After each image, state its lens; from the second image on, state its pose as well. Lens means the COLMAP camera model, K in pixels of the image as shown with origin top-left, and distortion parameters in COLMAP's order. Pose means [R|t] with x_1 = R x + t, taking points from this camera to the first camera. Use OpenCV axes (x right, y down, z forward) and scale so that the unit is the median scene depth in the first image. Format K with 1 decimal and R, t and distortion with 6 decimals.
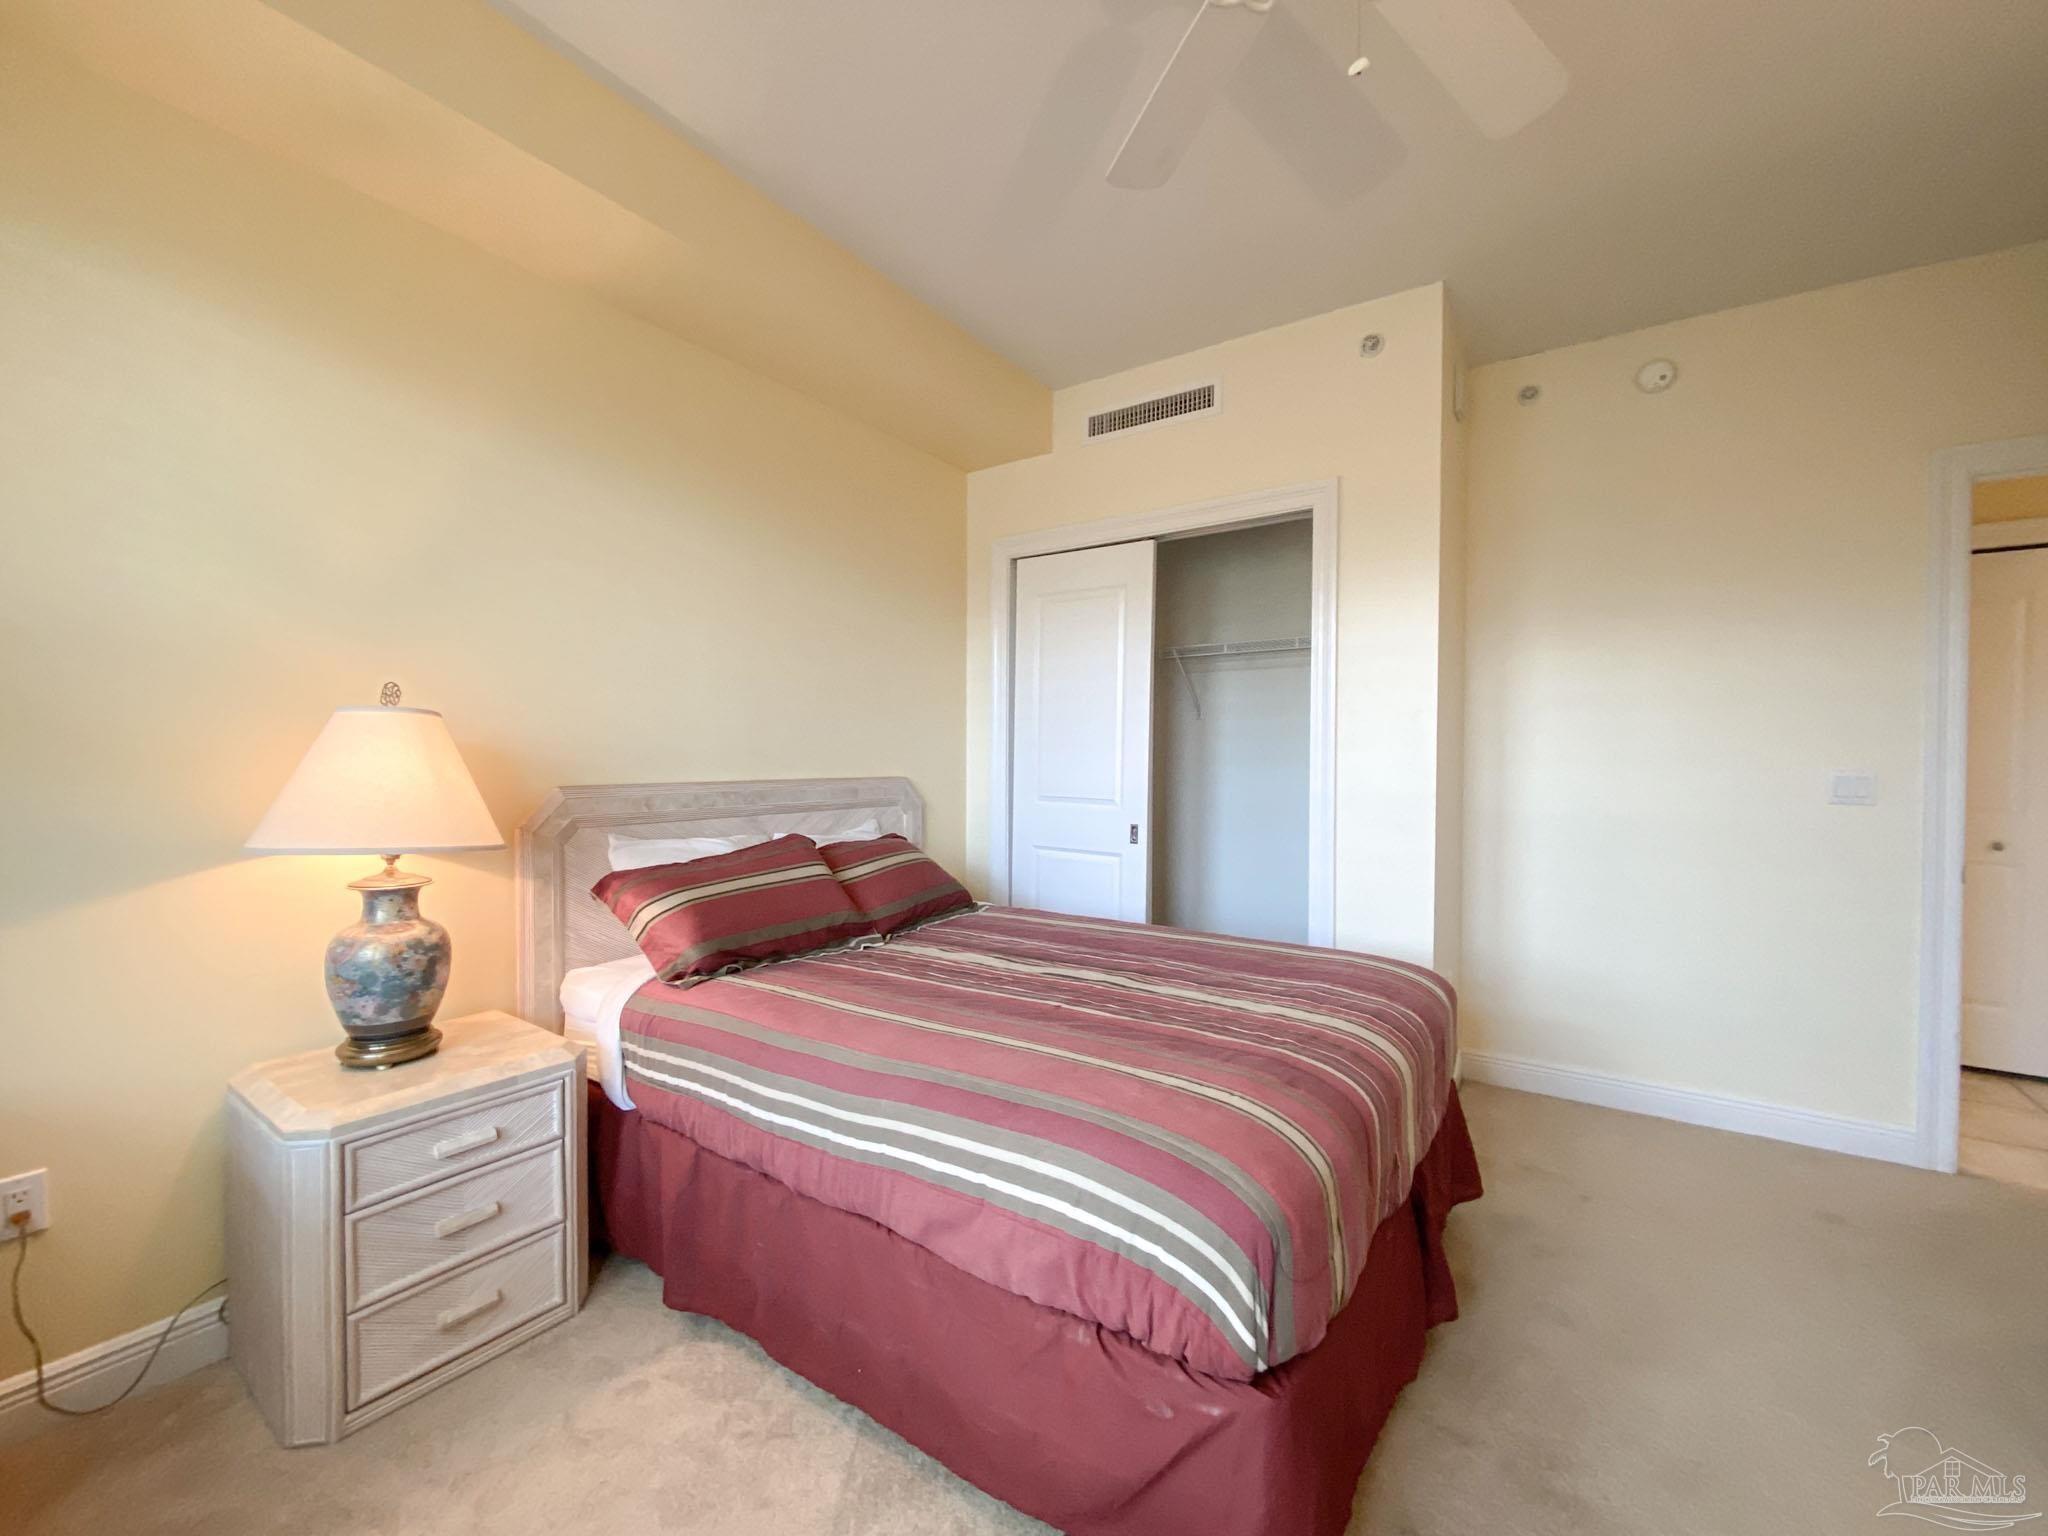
lens RADIAL K [[836.0, 0, 1019.0], [0, 836.0, 762.2], [0, 0, 1]] dist [0.007382, -0.005791]
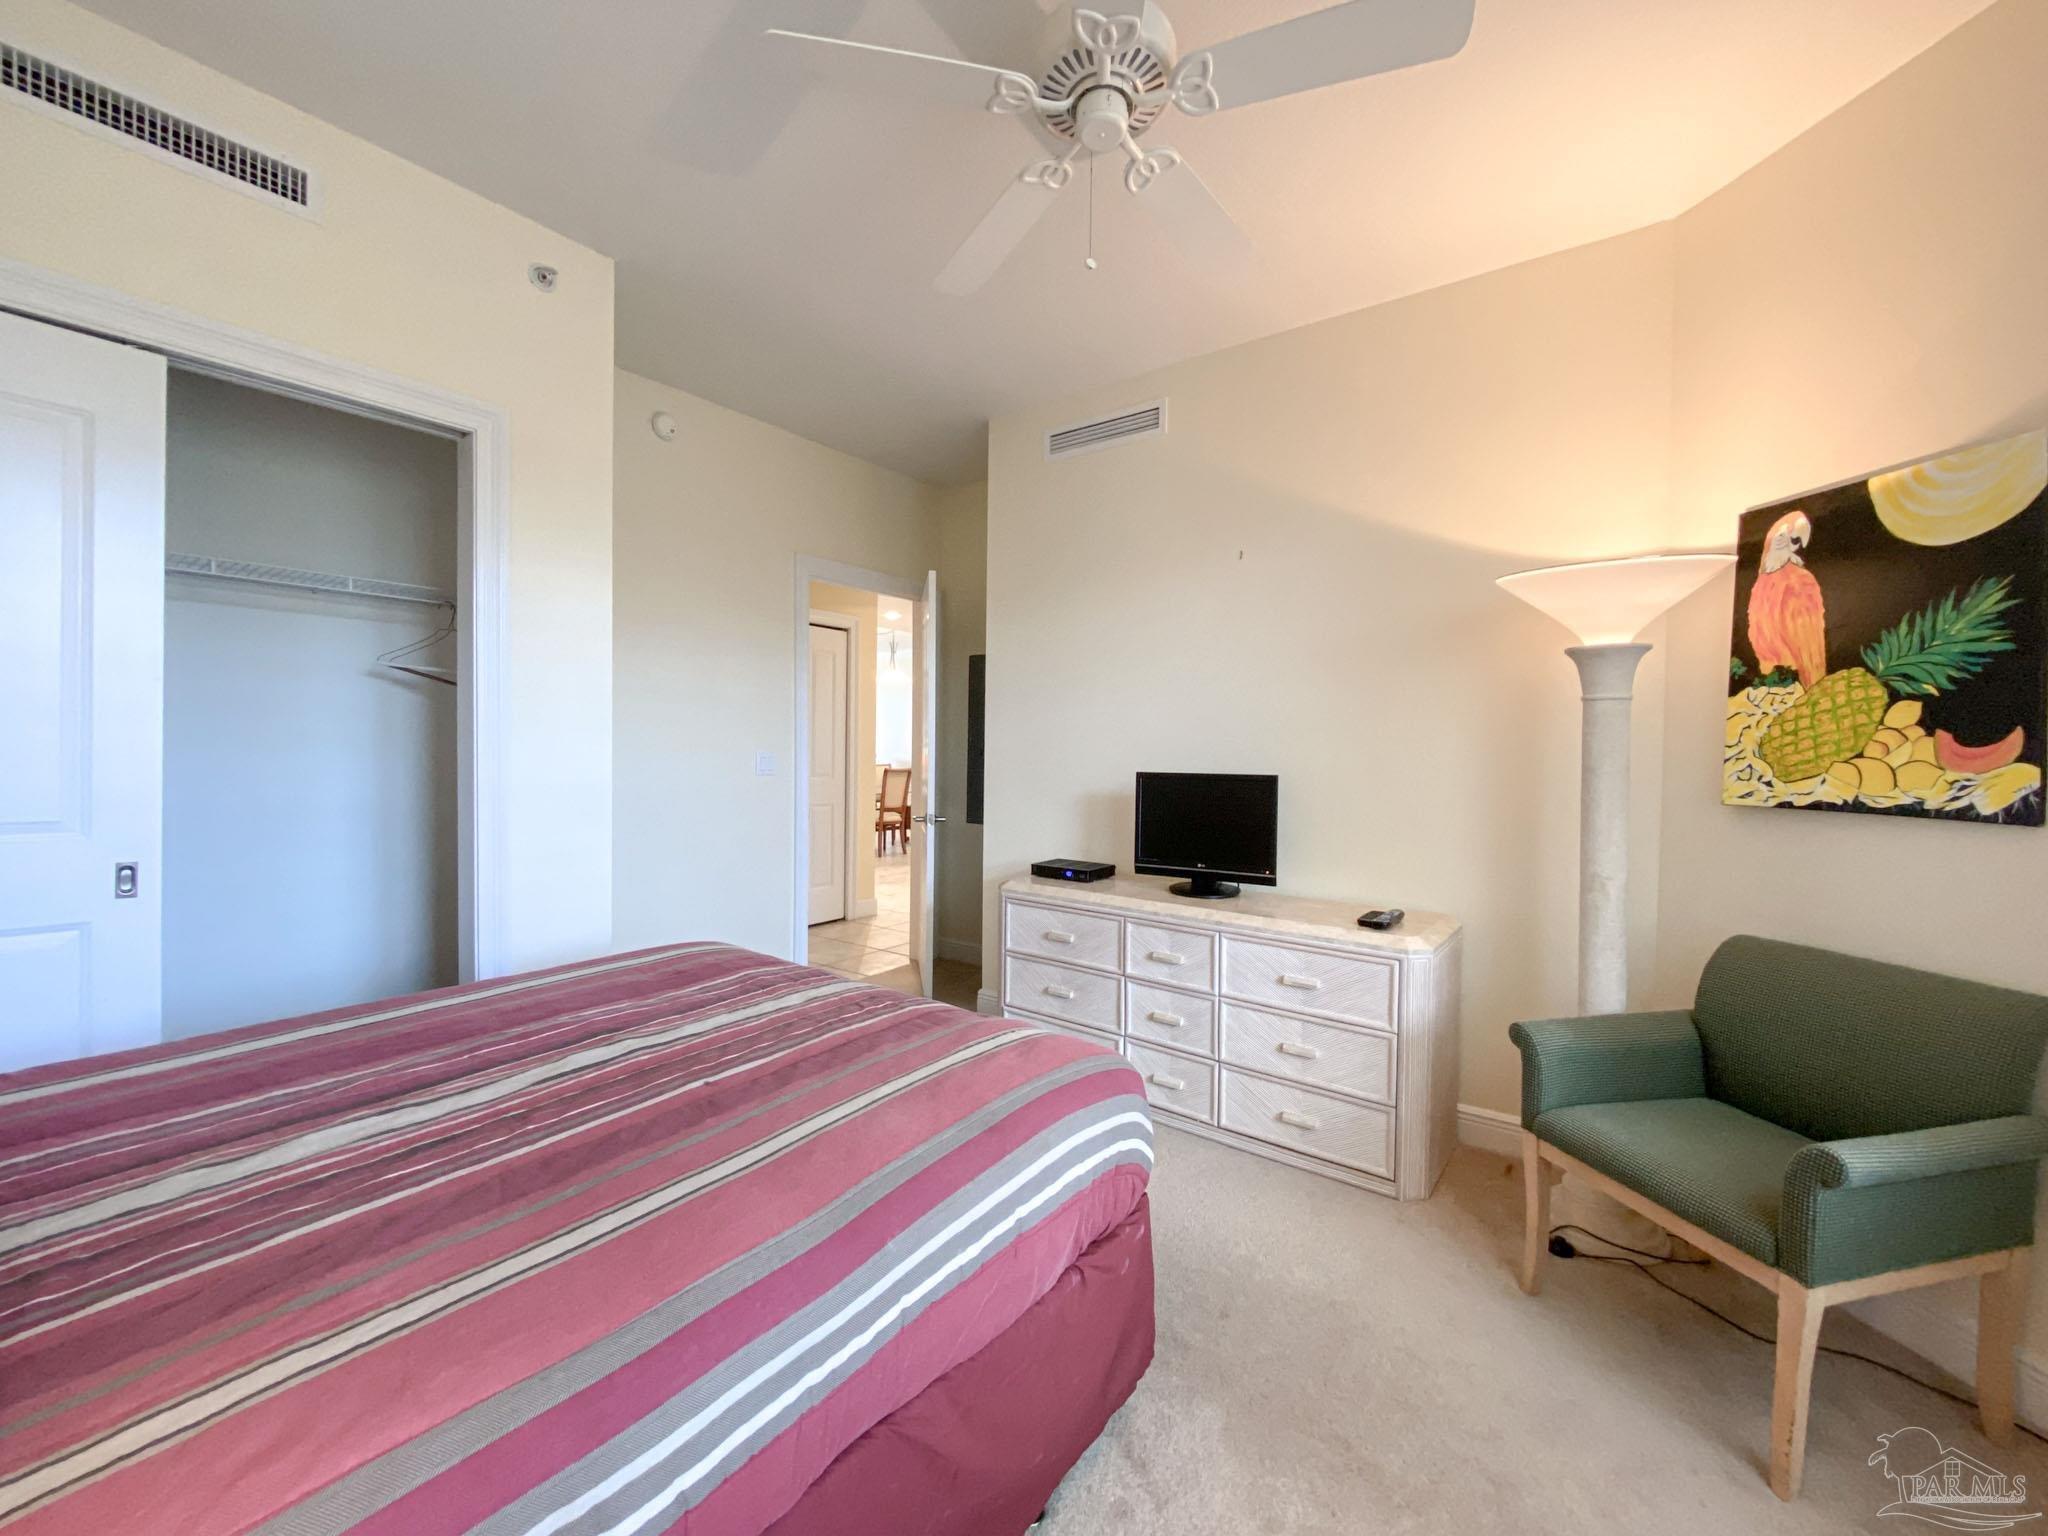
lens RADIAL K [[836.0, 0, 1016.8], [0, 836.0, 762.5], [0, 0, 1]] dist [0.007382, -0.005791]
pose [[0.040699, -0.020712, 0.998957, -0.587662], [-0.002578, 0.999780, 0.020834, -0.007204], [-0.999168, -0.003423, 0.040636, 0.601792]]
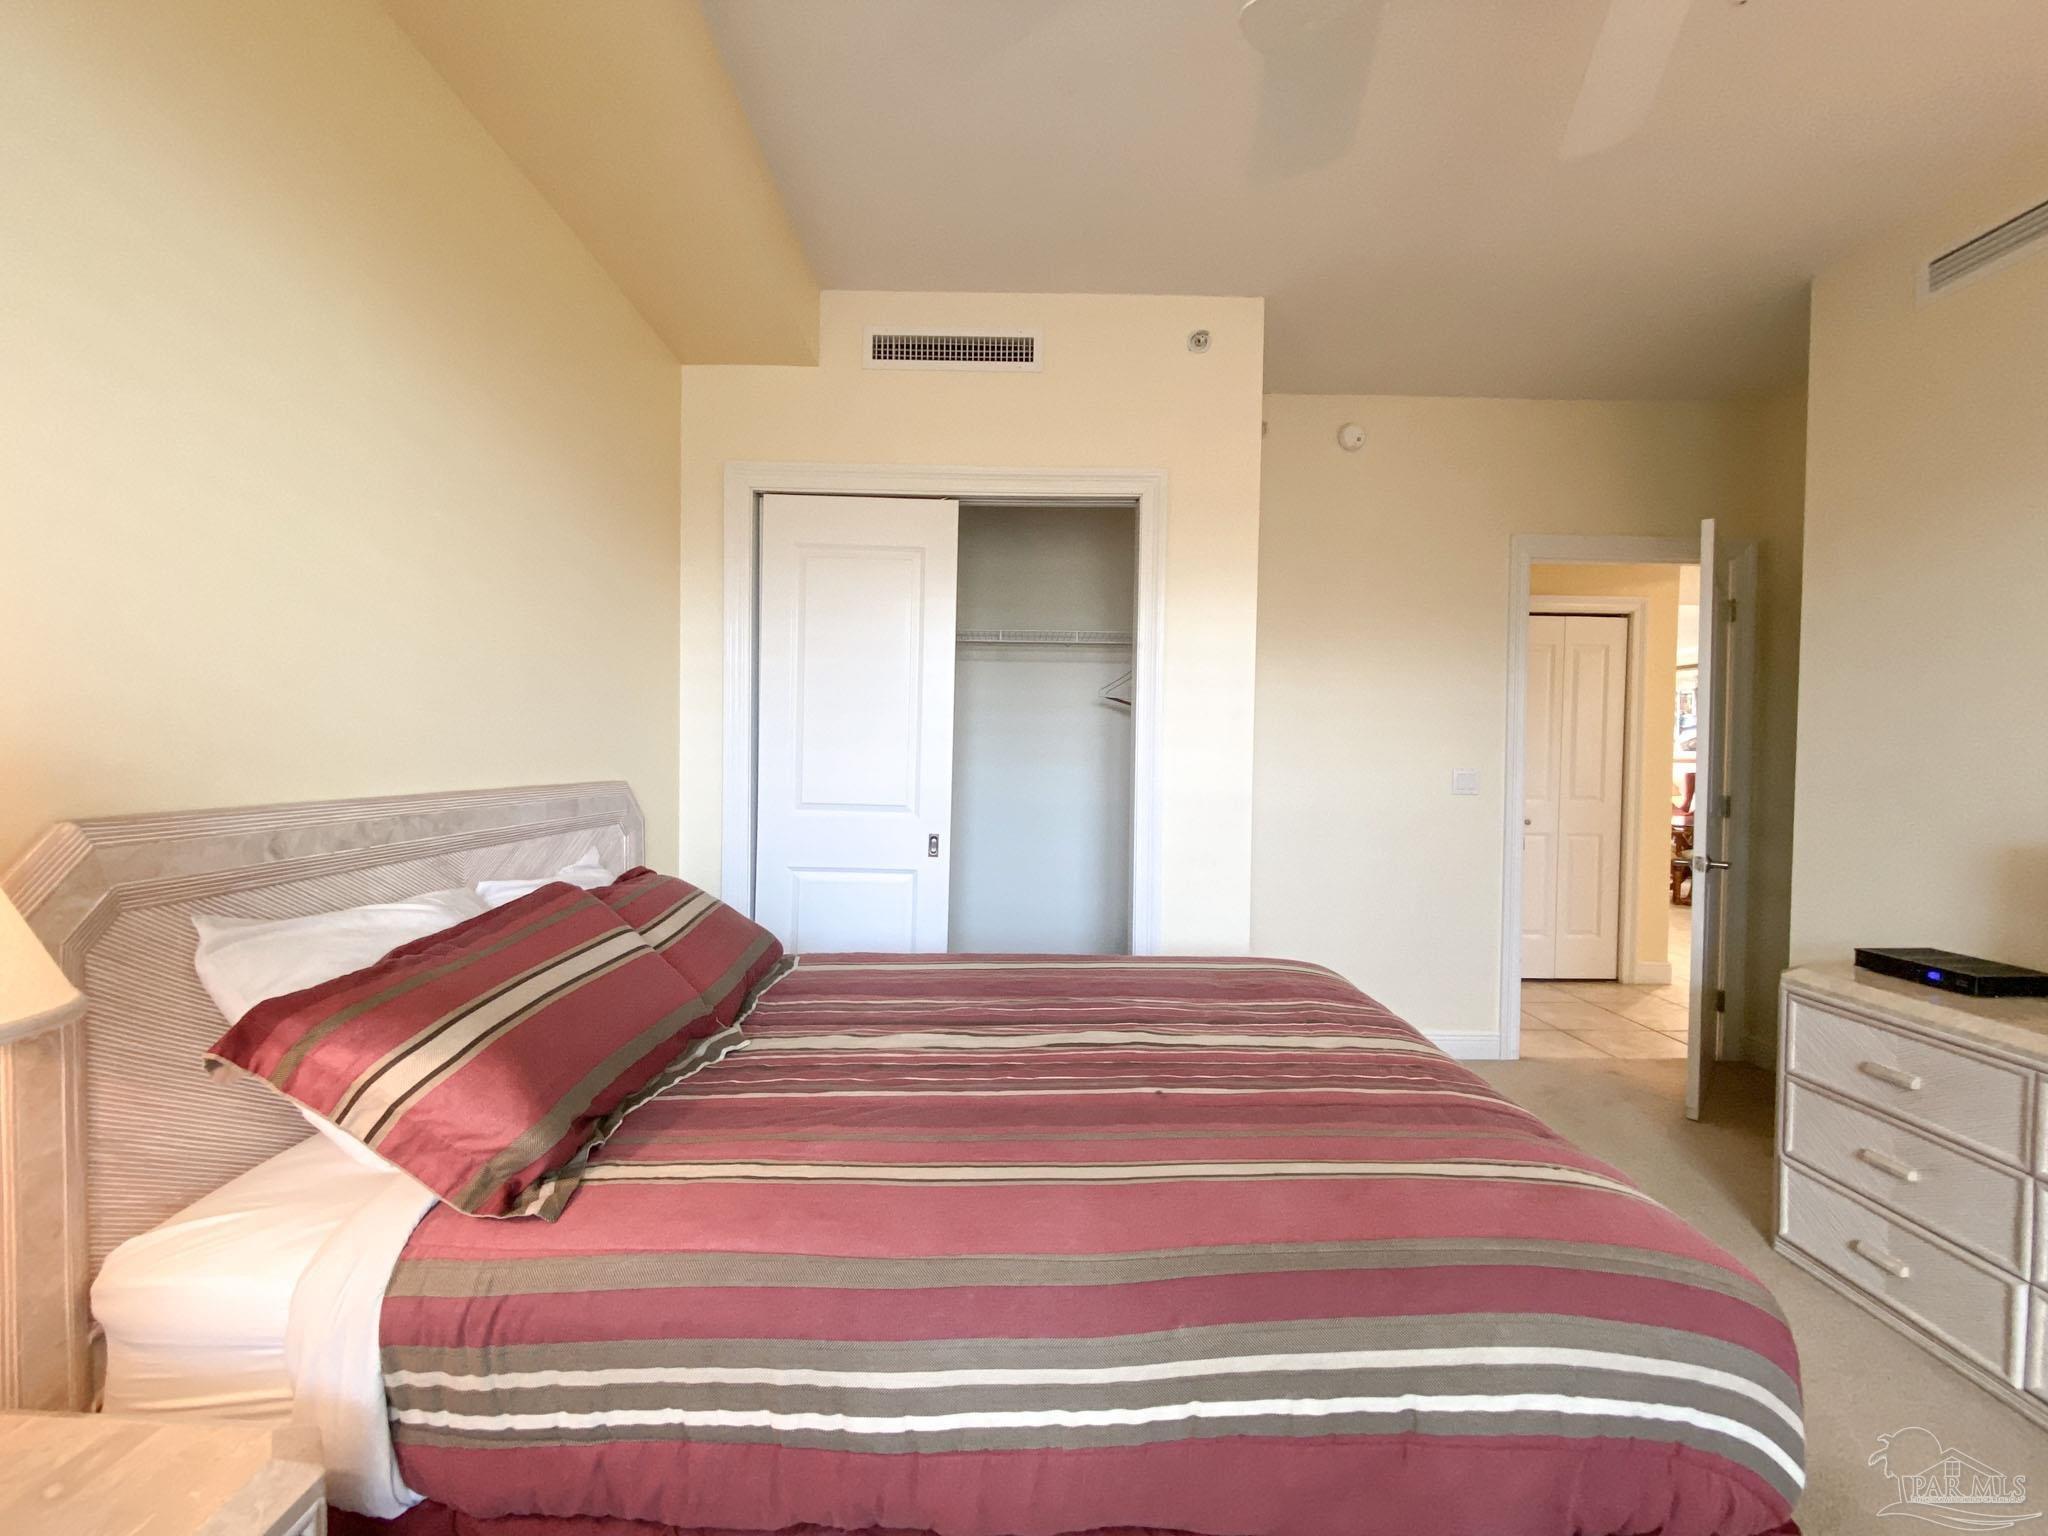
lens RADIAL K [[836.0, 0, 1018.0], [0, 836.0, 764.0], [0, 0, 1]] dist [0.007382, -0.005791]
pose [[0.820290, 0.000414, 0.571948, -0.419261], [-0.006080, 0.999950, 0.007995, -0.006237], [-0.571916, -0.010036, 0.820251, 0.396893]]
